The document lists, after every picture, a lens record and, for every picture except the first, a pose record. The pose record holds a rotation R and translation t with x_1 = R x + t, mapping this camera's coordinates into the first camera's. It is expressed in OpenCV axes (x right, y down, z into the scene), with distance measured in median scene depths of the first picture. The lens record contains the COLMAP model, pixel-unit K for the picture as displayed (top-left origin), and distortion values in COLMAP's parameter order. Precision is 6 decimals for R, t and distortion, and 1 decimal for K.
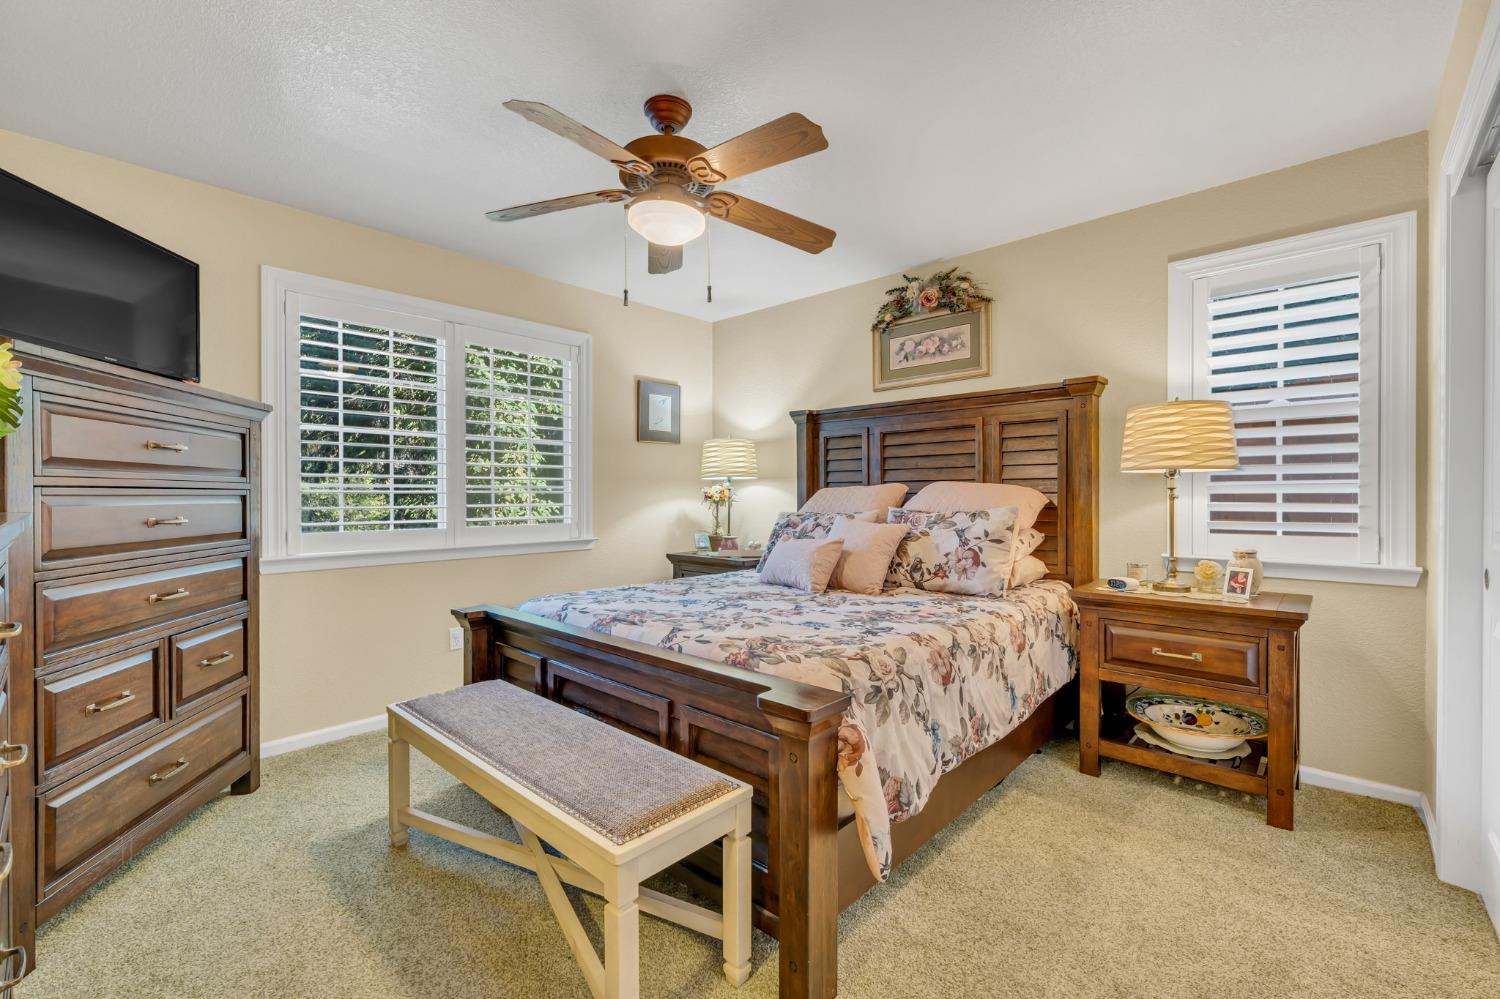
lens RADIAL K [[640.5, 0, 745.1], [0, 640.5, 496.8], [0, 0, 1]] dist [0.007443, -0.000390]
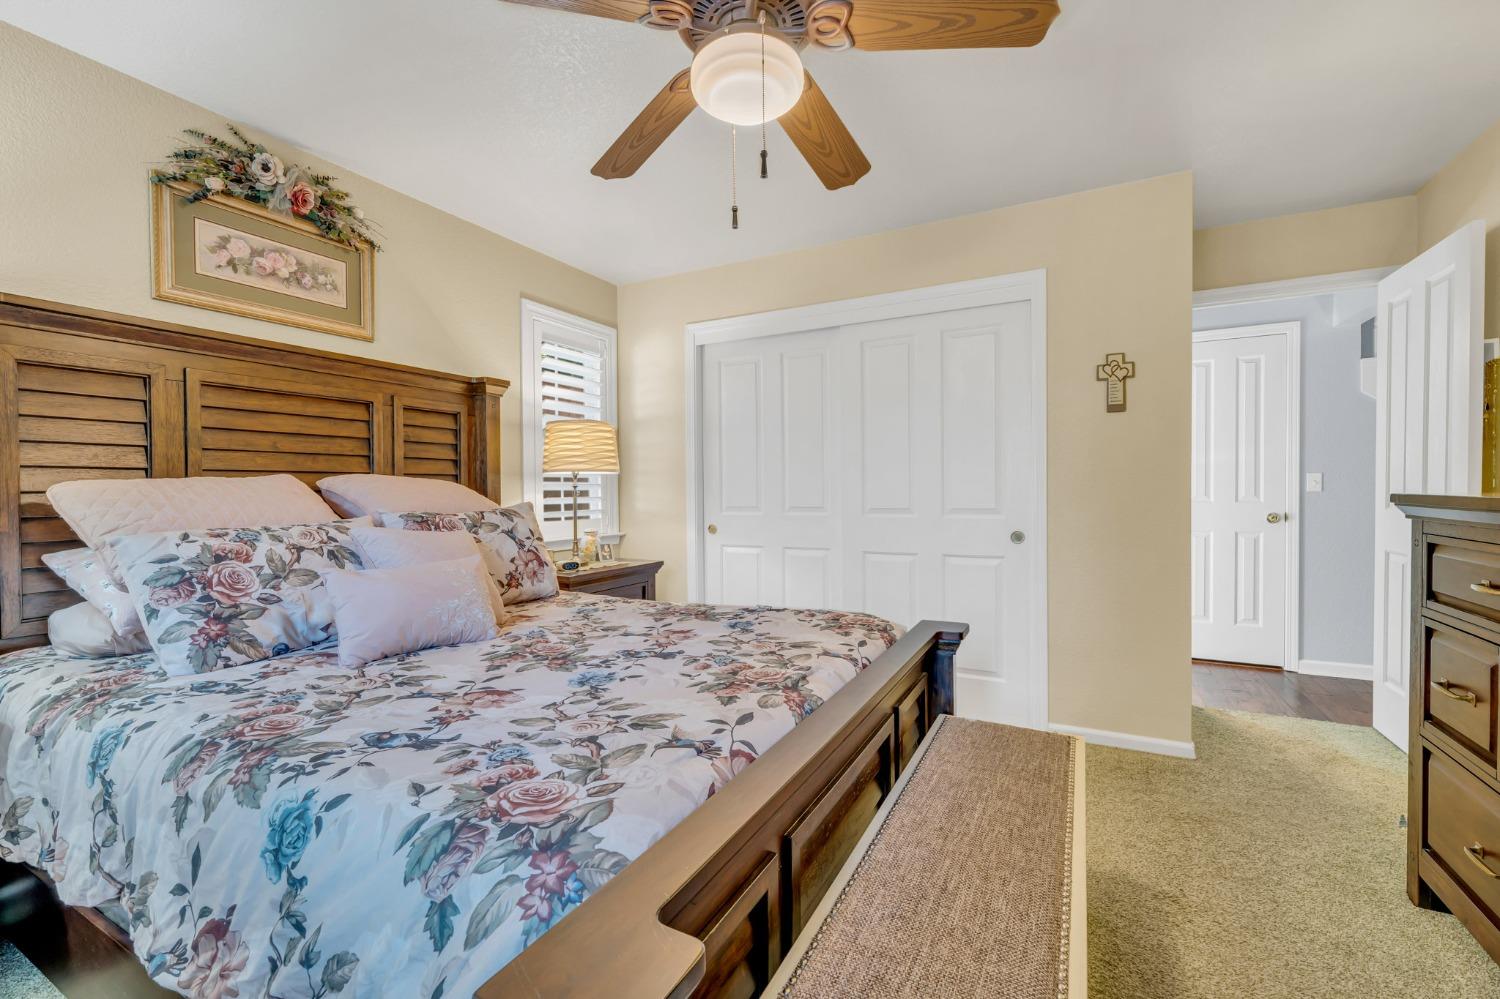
lens RADIAL K [[640.5, 0, 750.8], [0, 640.5, 500.2], [0, 0, 1]] dist [0.007443, -0.000390]
pose [[-0.251517, -0.013670, 0.967756, -0.614315], [0.002614, 0.999887, 0.014803, -0.004170], [-0.967849, 0.006253, -0.251453, 0.906975]]
